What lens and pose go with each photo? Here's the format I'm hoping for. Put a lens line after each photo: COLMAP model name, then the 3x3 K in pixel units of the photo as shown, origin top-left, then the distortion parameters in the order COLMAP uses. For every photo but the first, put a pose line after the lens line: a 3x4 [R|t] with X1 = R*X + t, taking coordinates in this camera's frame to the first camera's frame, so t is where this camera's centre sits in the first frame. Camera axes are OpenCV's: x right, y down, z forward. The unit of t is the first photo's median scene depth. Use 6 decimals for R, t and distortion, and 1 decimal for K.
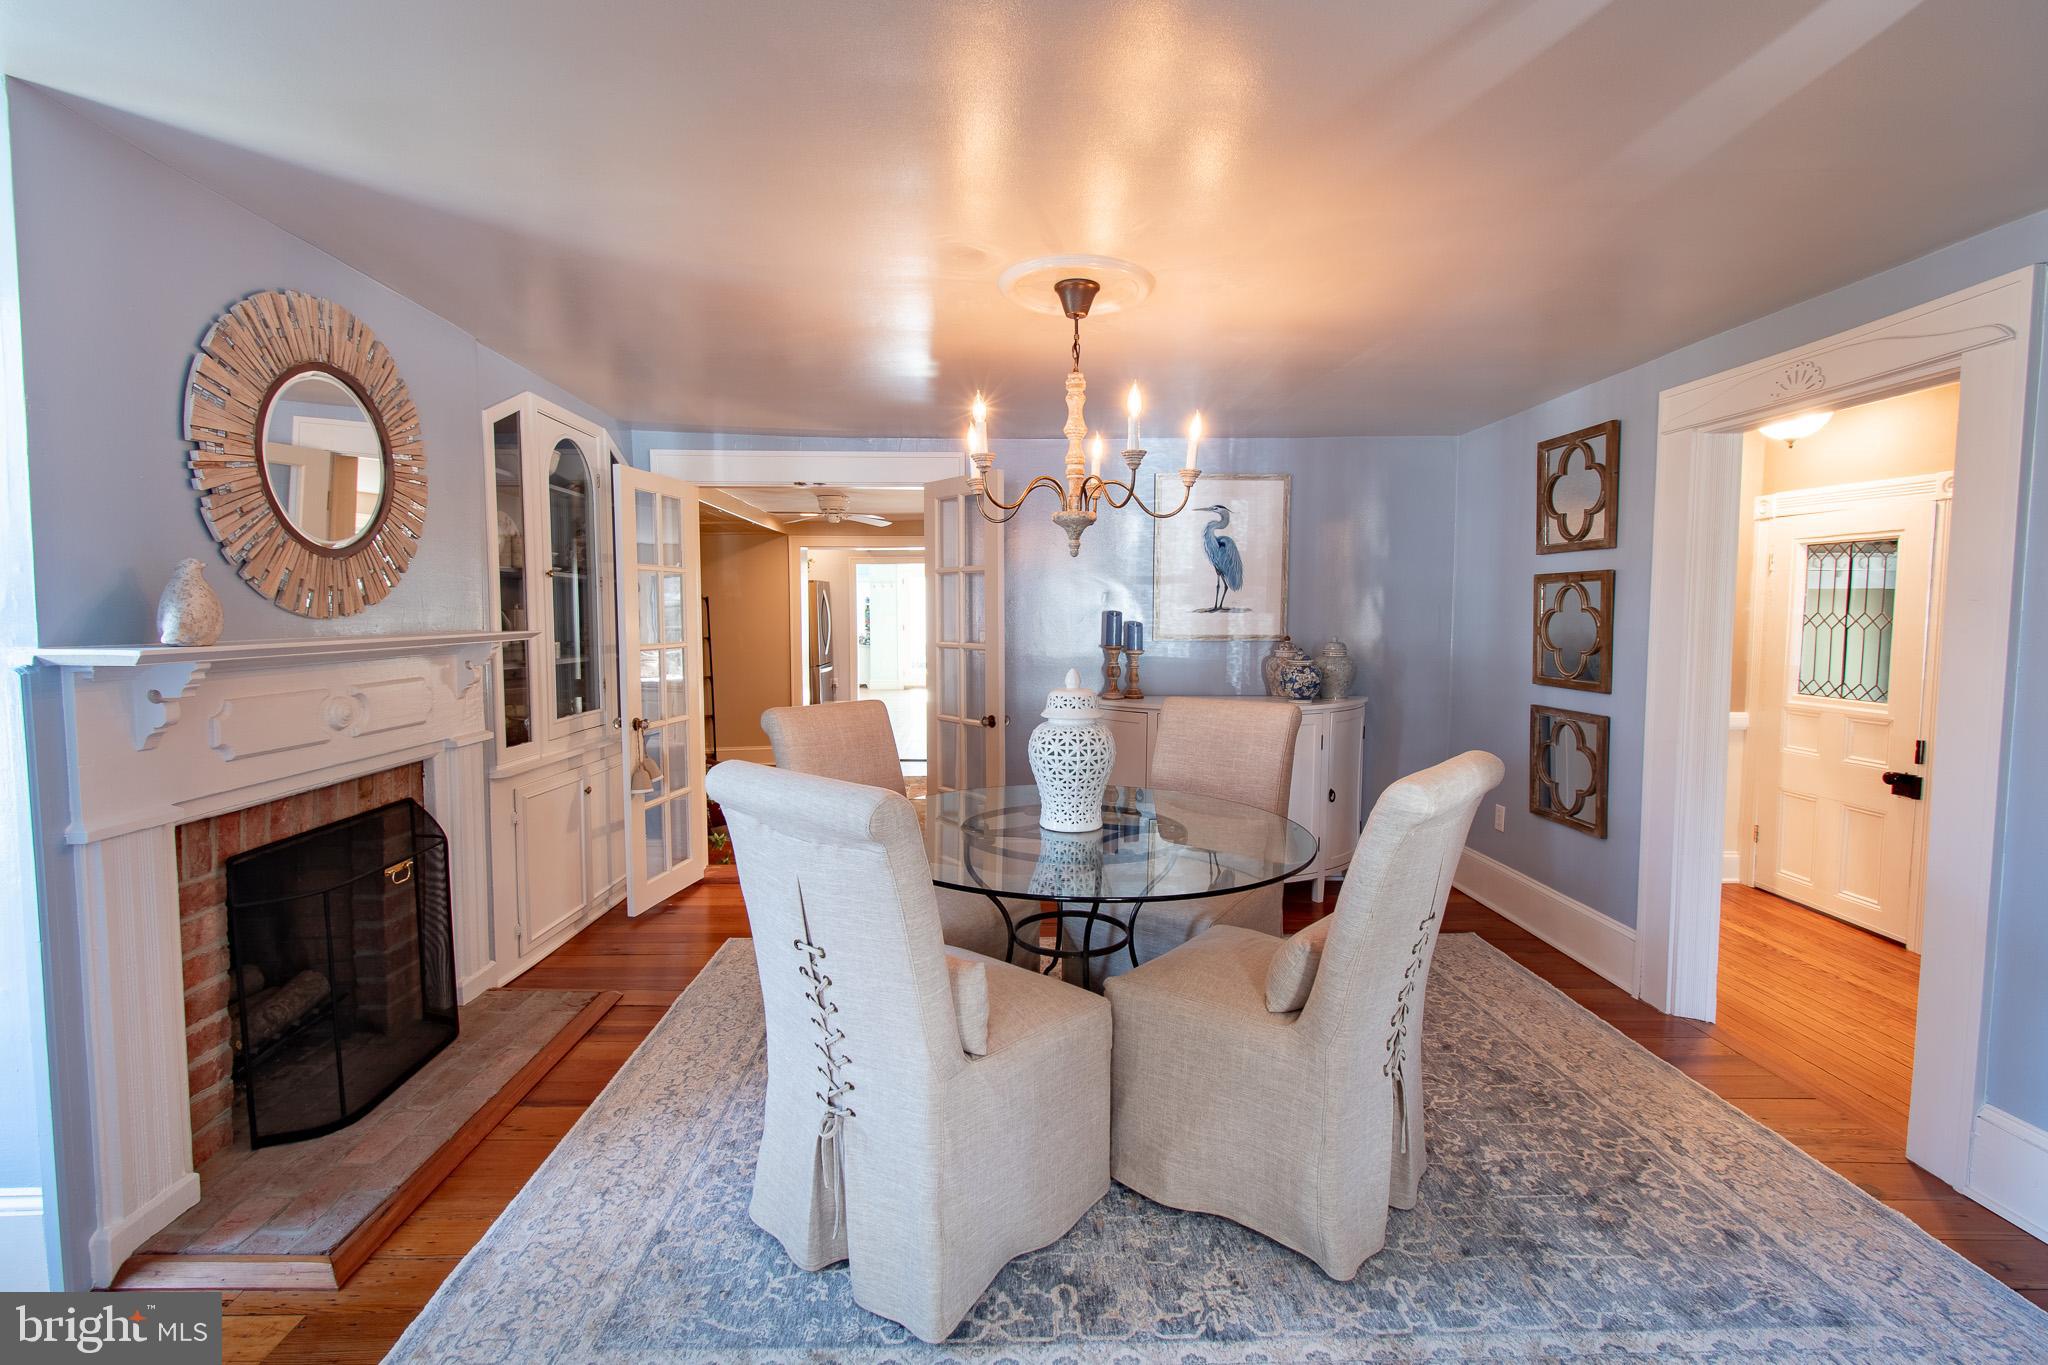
lens RADIAL K [[902.9, 0, 1022.9], [0, 902.9, 675.7], [0, 0, 1]] dist [0.003321, -0.001925]
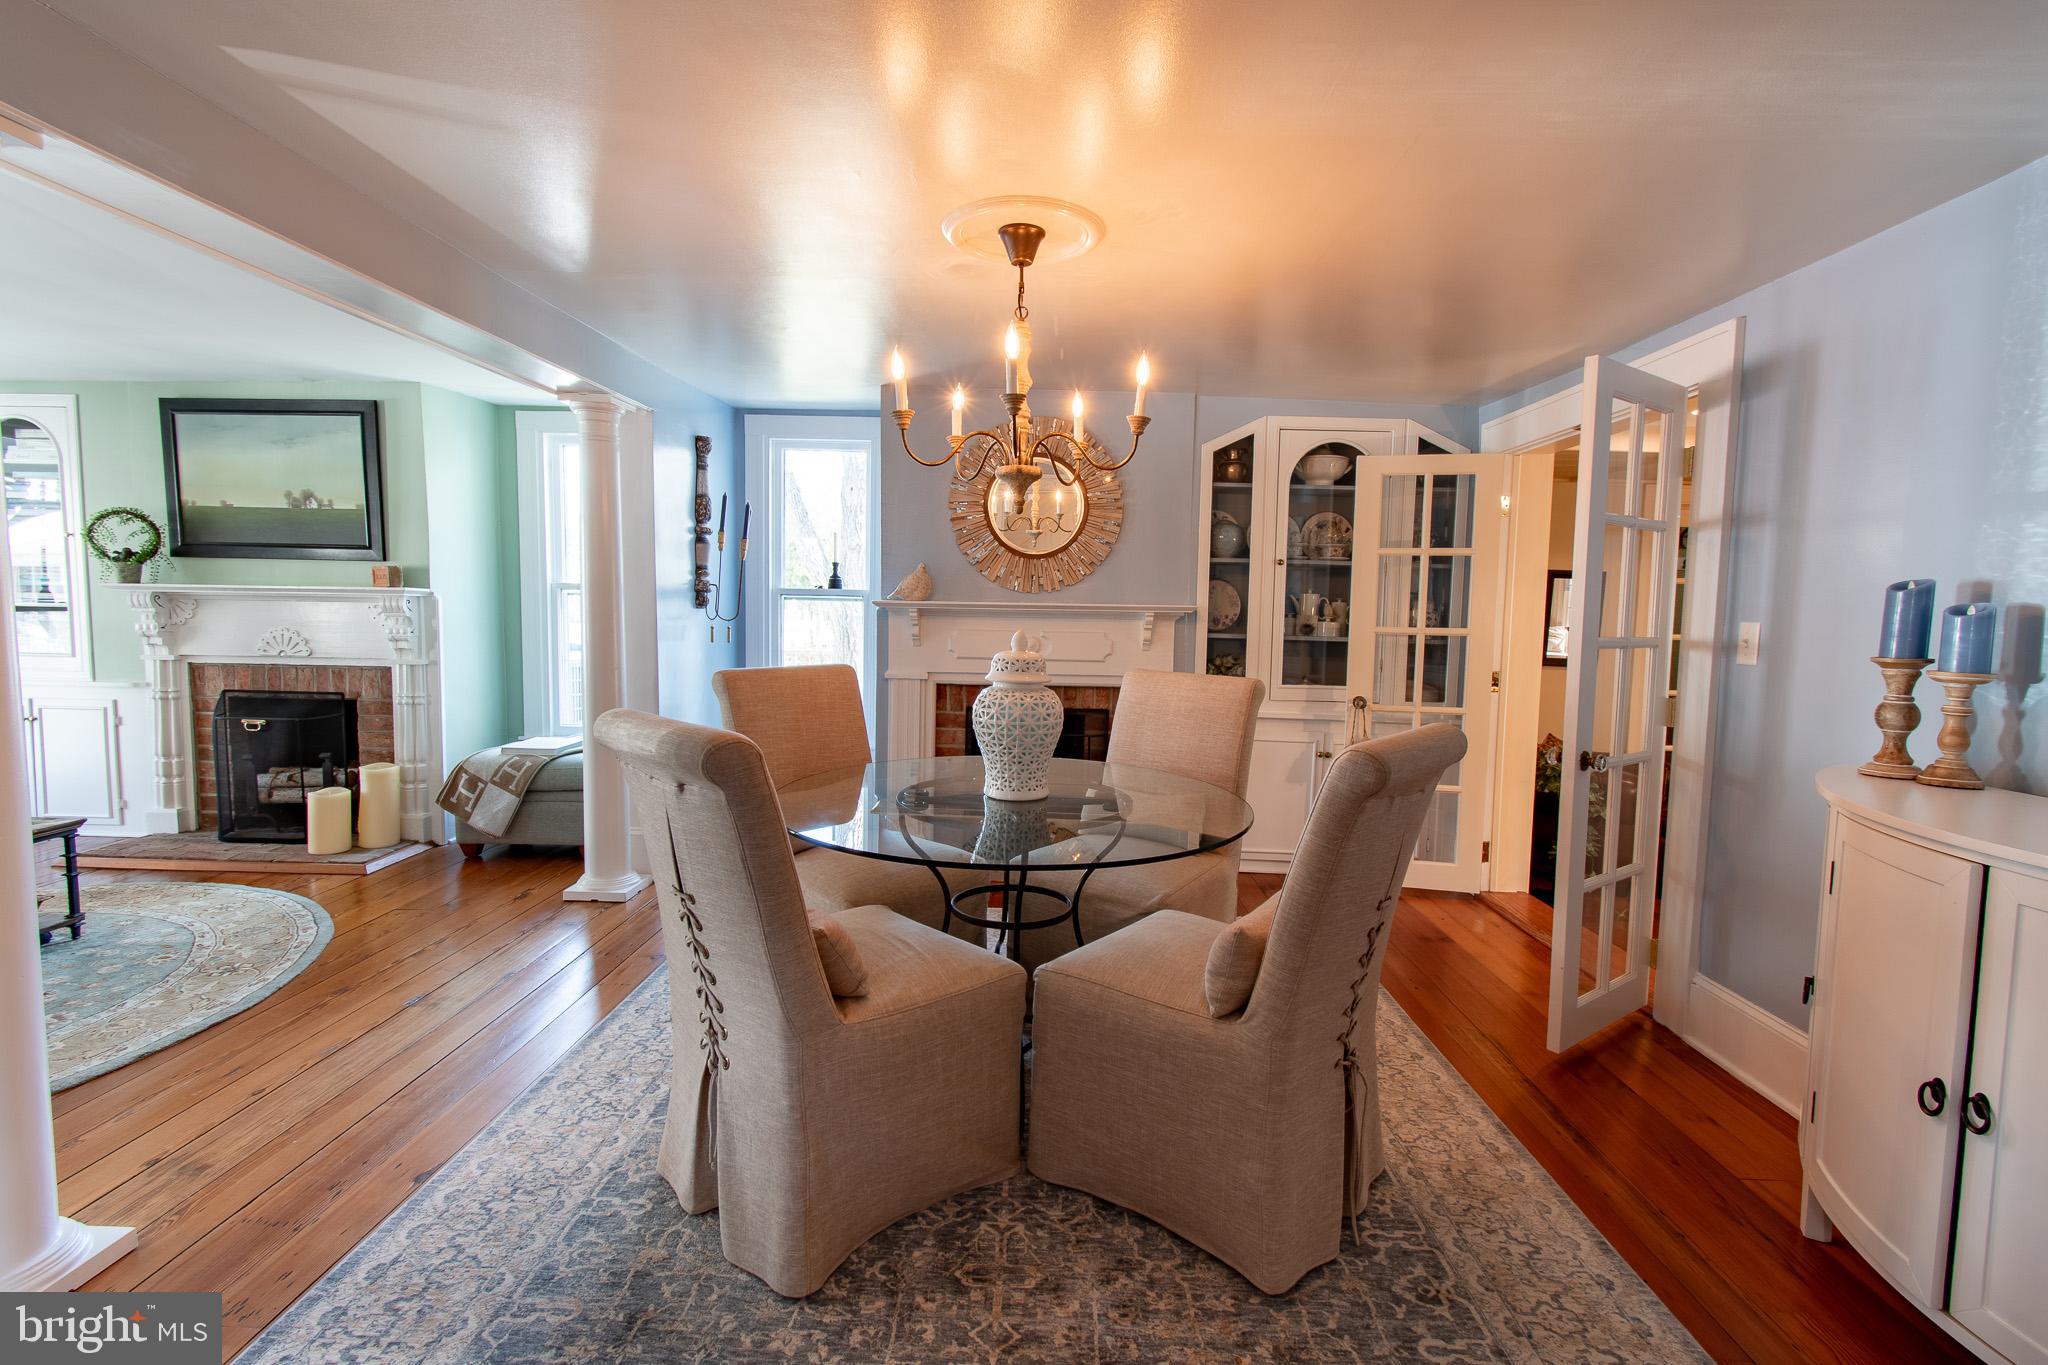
lens RADIAL K [[902.9, 0, 1021.5], [0, 902.9, 681.0], [0, 0, 1]] dist [0.003321, -0.001925]
pose [[-0.063041, 0.076916, -0.995043, 1.031341], [-0.089834, 0.992541, 0.082414, -0.034529], [0.993960, 0.094584, -0.055661, 1.080987]]
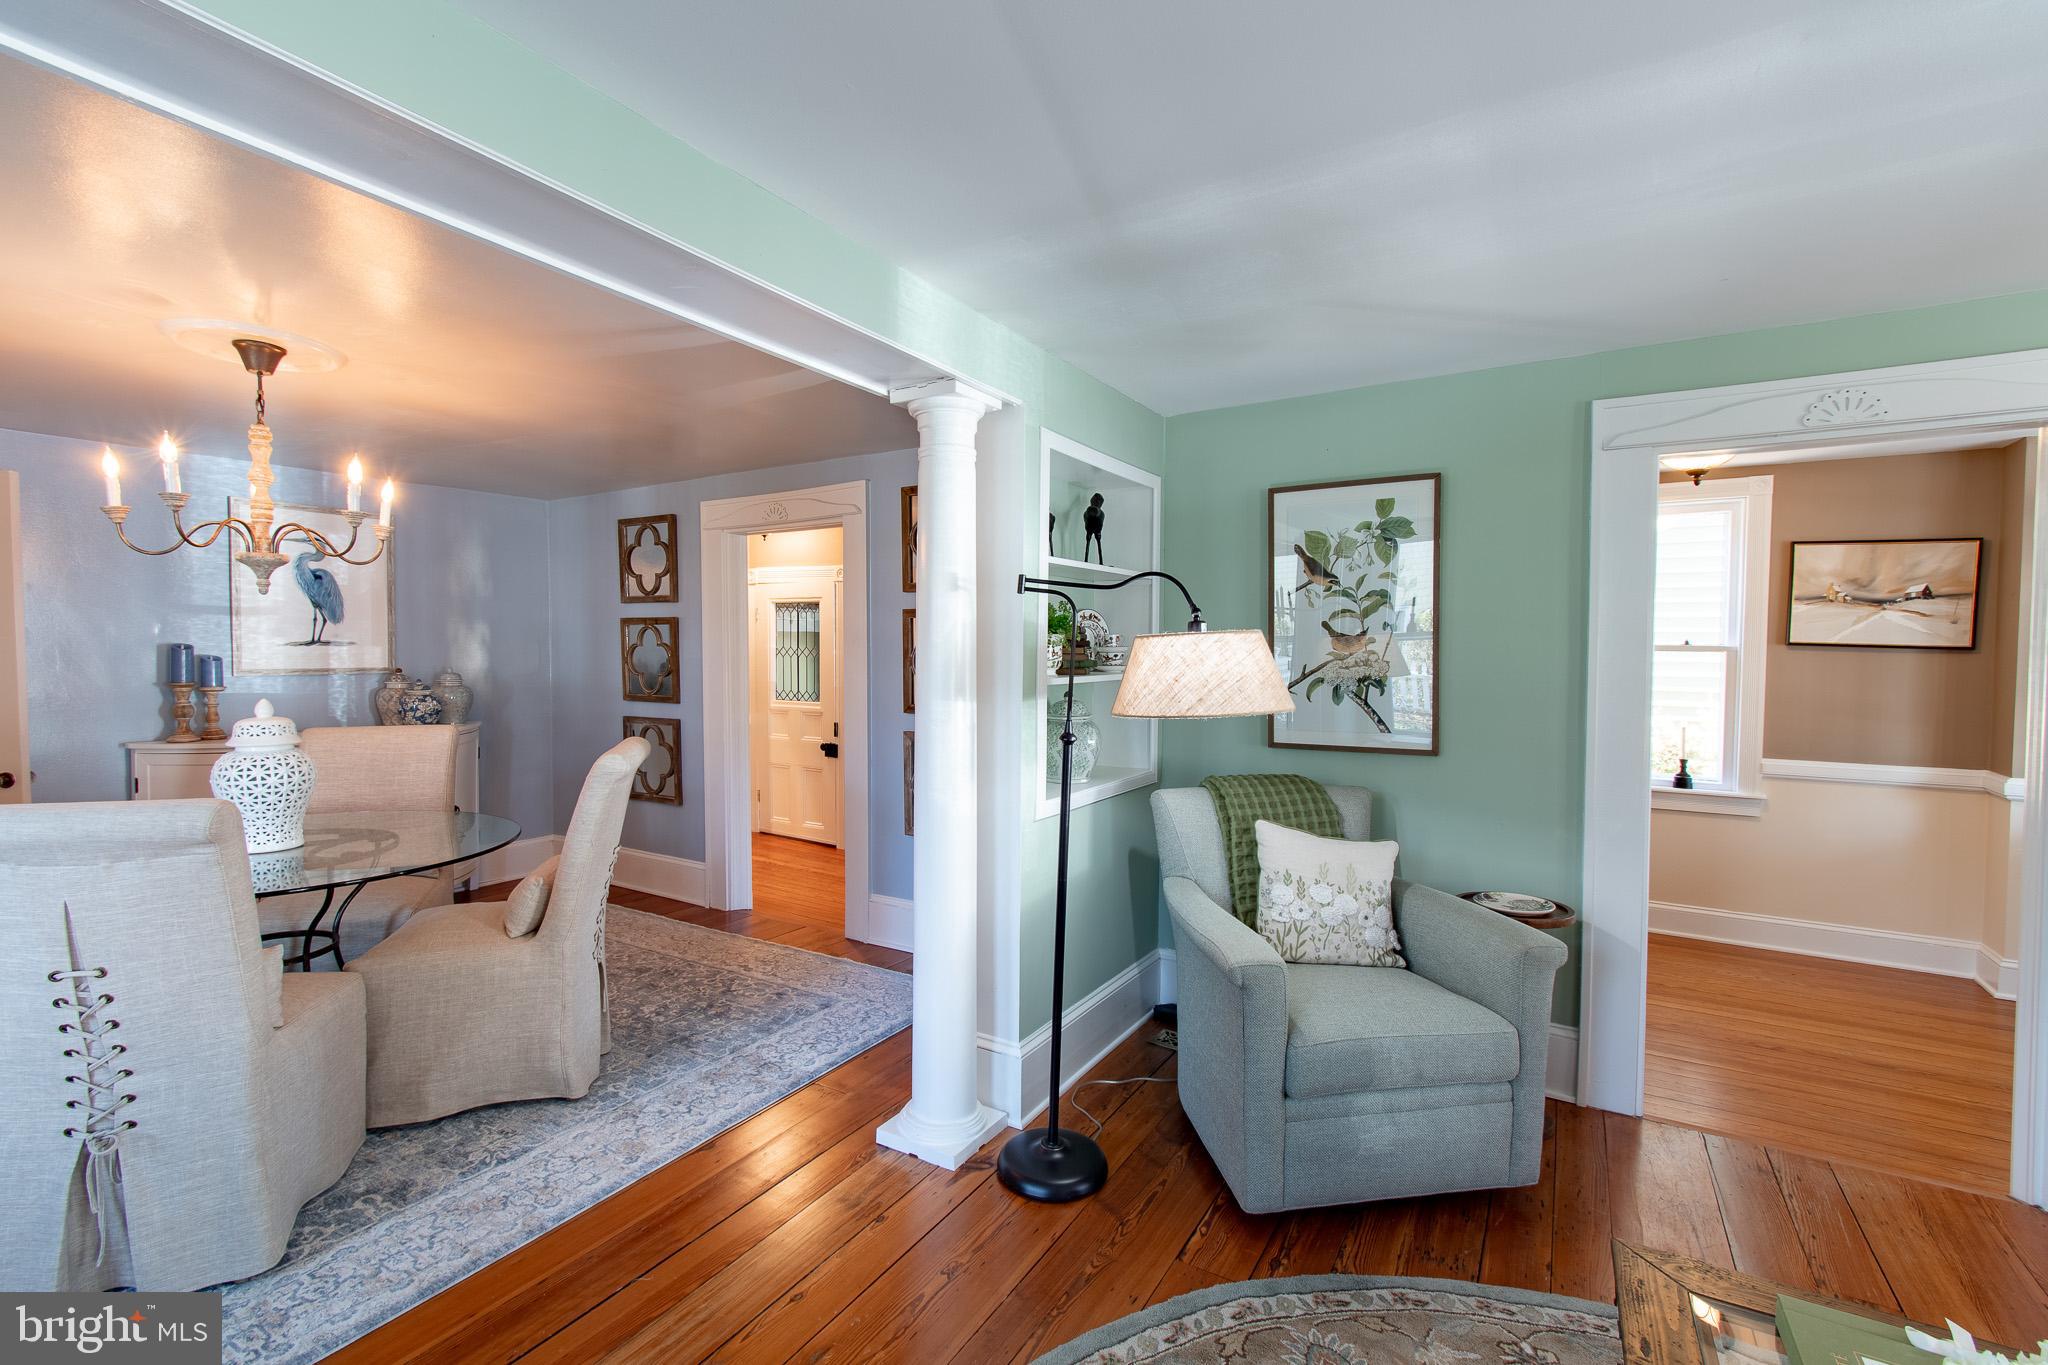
lens RADIAL K [[902.9, 0, 1017.1], [0, 902.9, 679.2], [0, 0, 1]] dist [0.003321, -0.001925]
pose [[0.549204, -0.028534, 0.835201, -0.353380], [0.055460, 0.998458, -0.002357, 0.021053], [-0.833846, 0.047614, 0.549940, -0.331512]]
